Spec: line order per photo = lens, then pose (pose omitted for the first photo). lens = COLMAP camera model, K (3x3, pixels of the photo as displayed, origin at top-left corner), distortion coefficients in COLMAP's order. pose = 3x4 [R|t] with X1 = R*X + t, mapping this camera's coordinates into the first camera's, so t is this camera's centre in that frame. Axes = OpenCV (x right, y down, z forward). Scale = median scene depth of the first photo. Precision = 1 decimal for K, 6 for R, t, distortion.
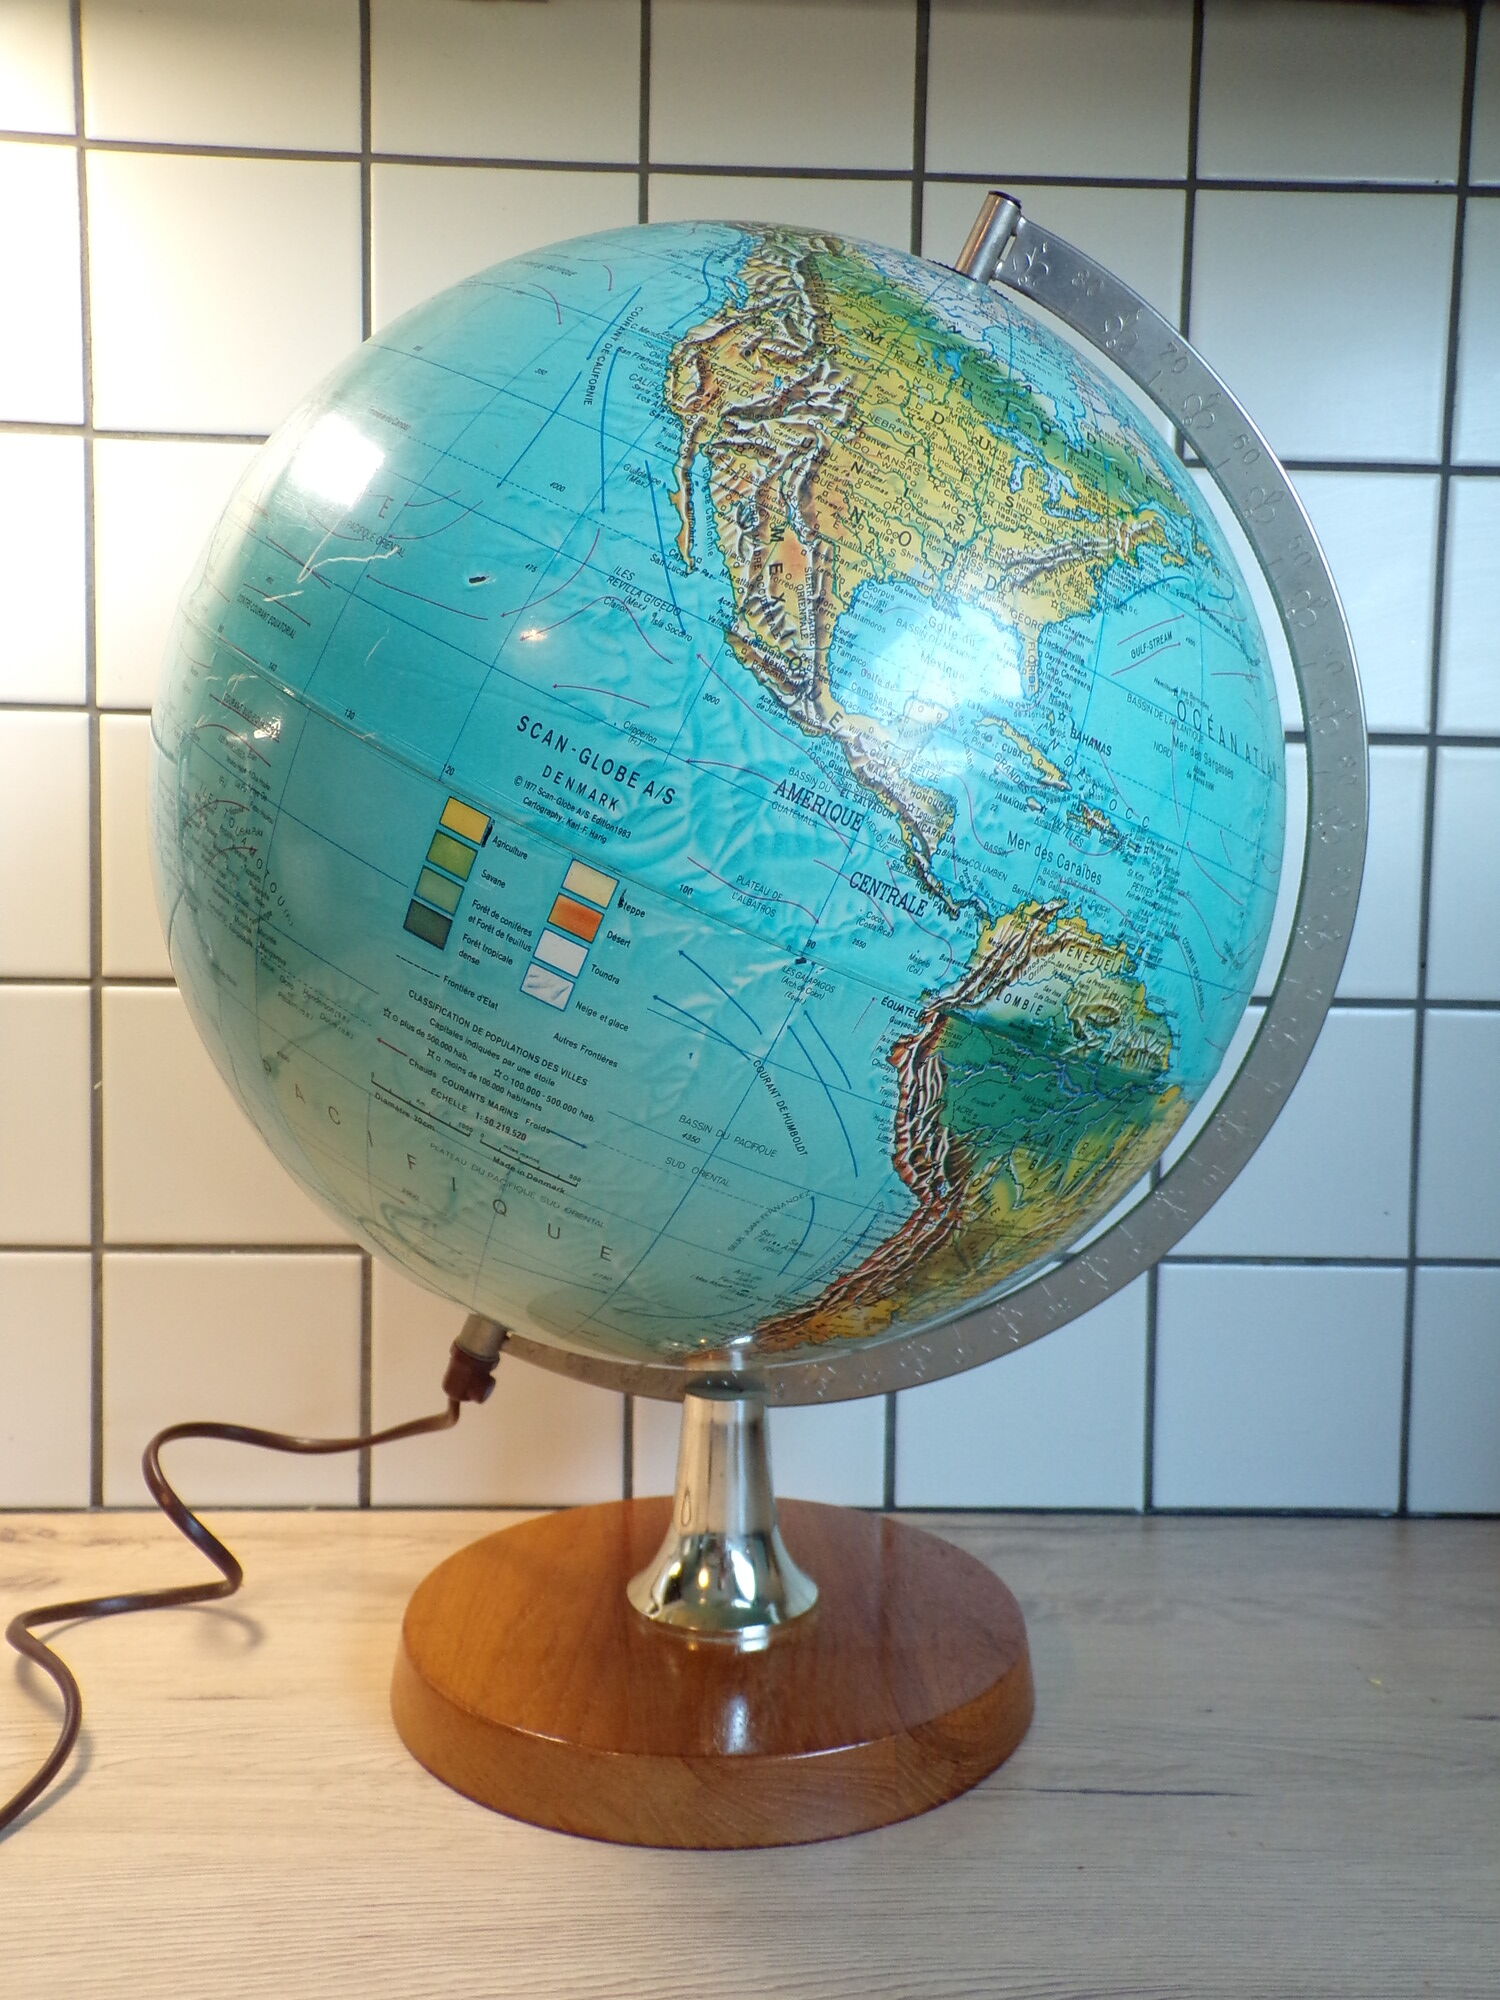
lens RADIAL K [[1623.5, 0, 750.0], [0, 1623.5, 1000.0], [0, 0, 1]] dist [0.000628, 0.000147]
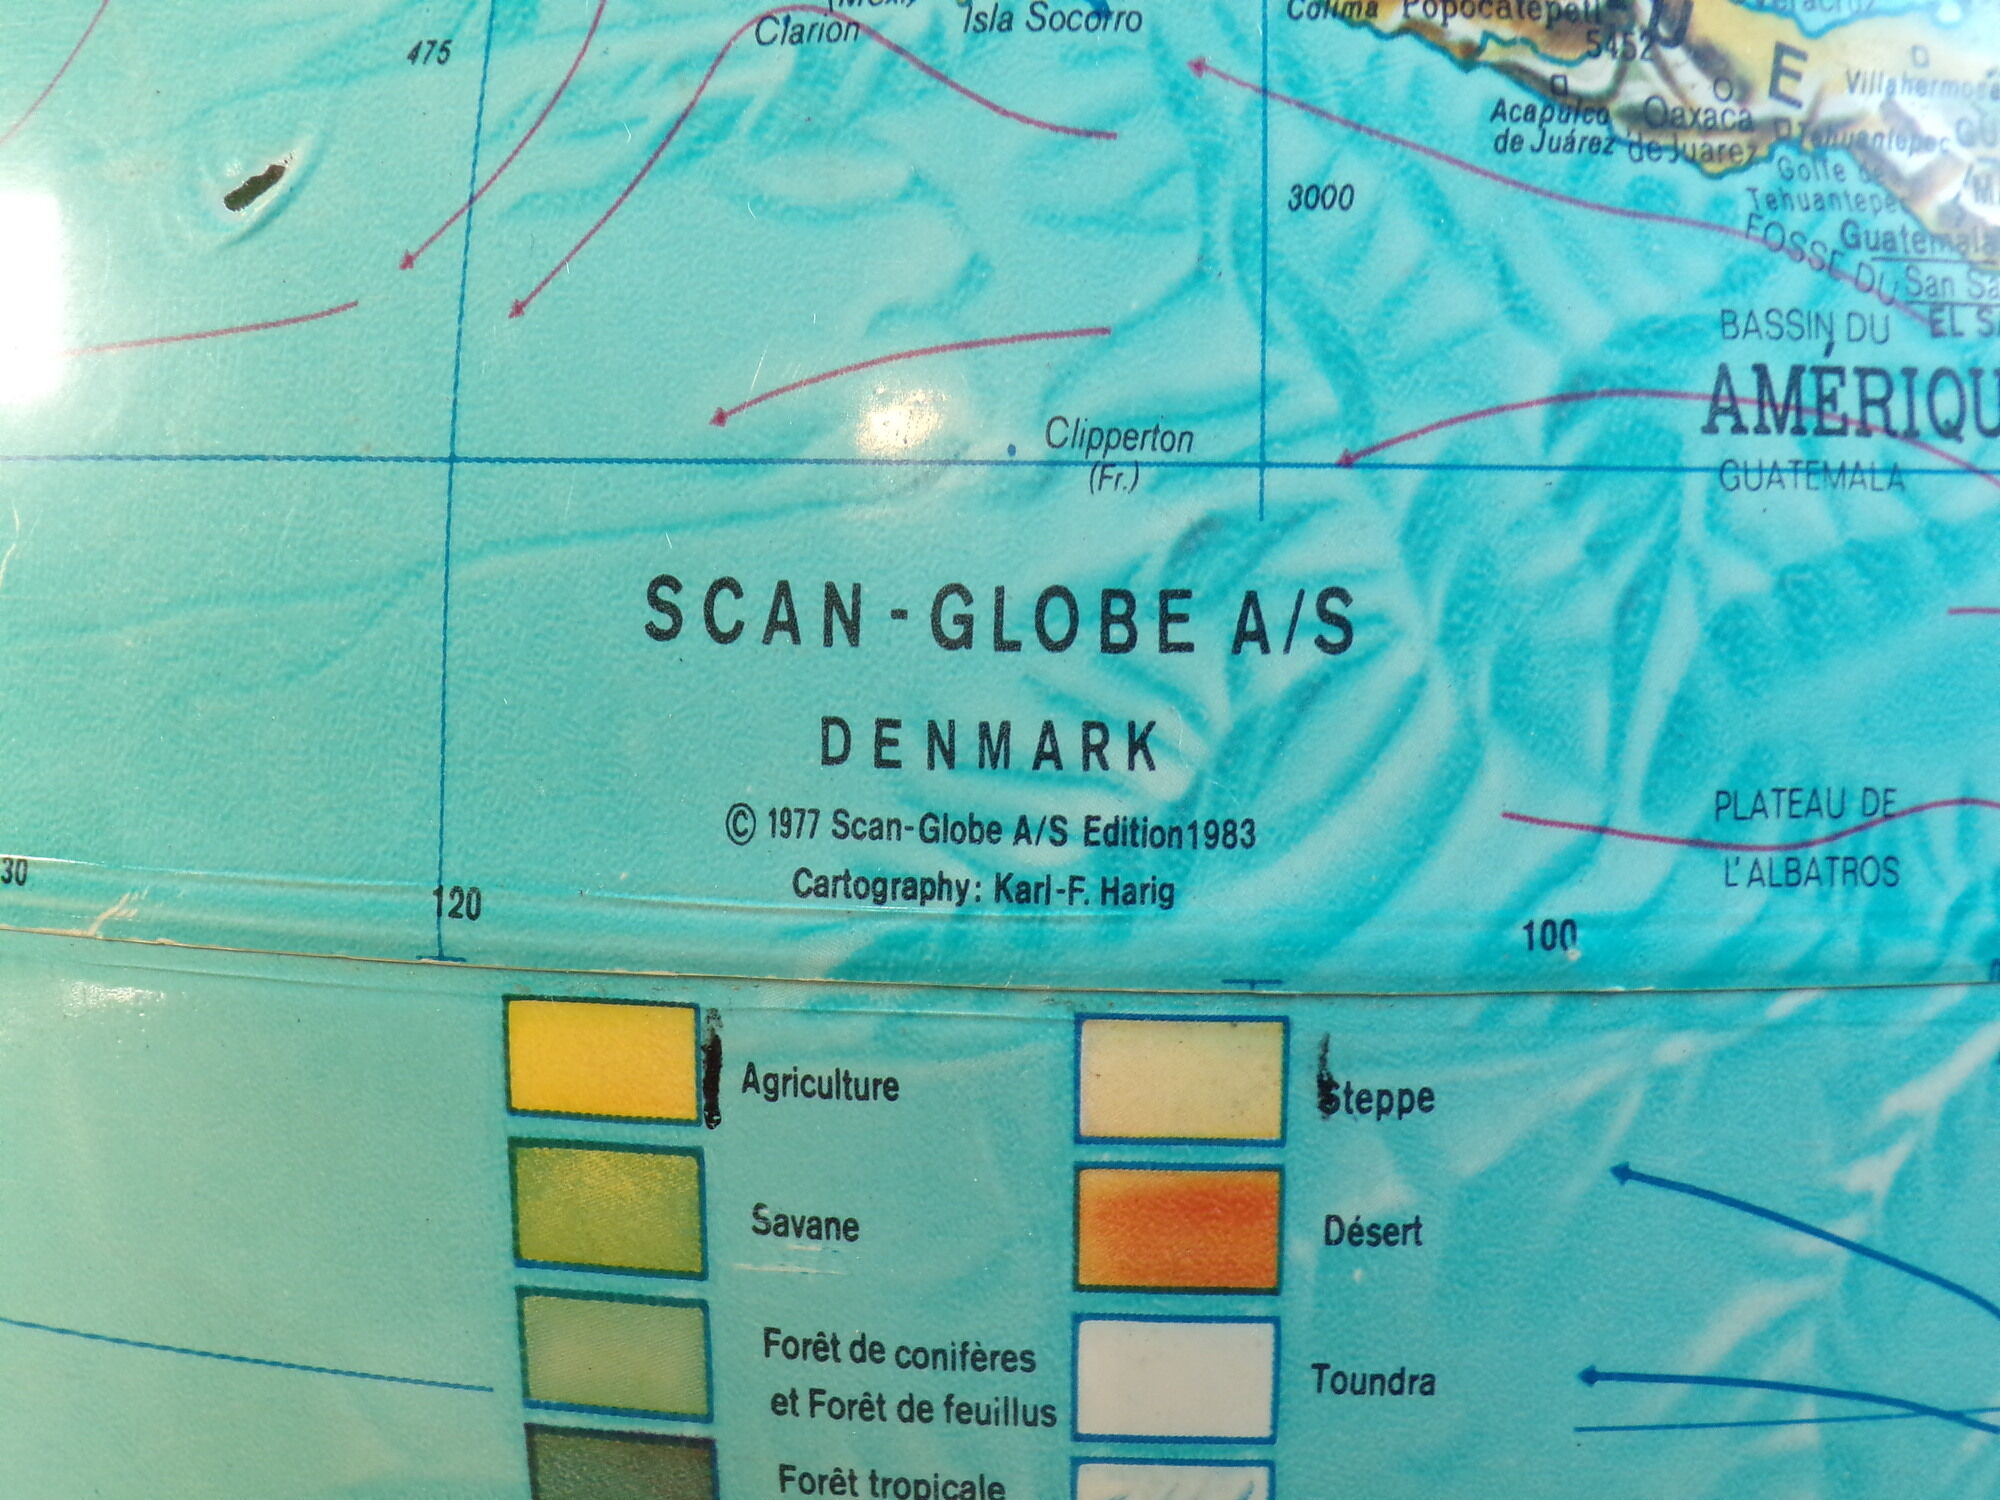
lens RADIAL K [[2880.9, 0, 1000.0], [0, 2880.9, 750.0], [0, 0, 1]] dist [0.006334, 0.039838]
pose [[0.904867, -0.421940, 0.056410, -0.127657], [0.425300, 0.901756, -0.077173, -0.095109], [-0.018306, 0.093822, 0.995421, 0.564430]]
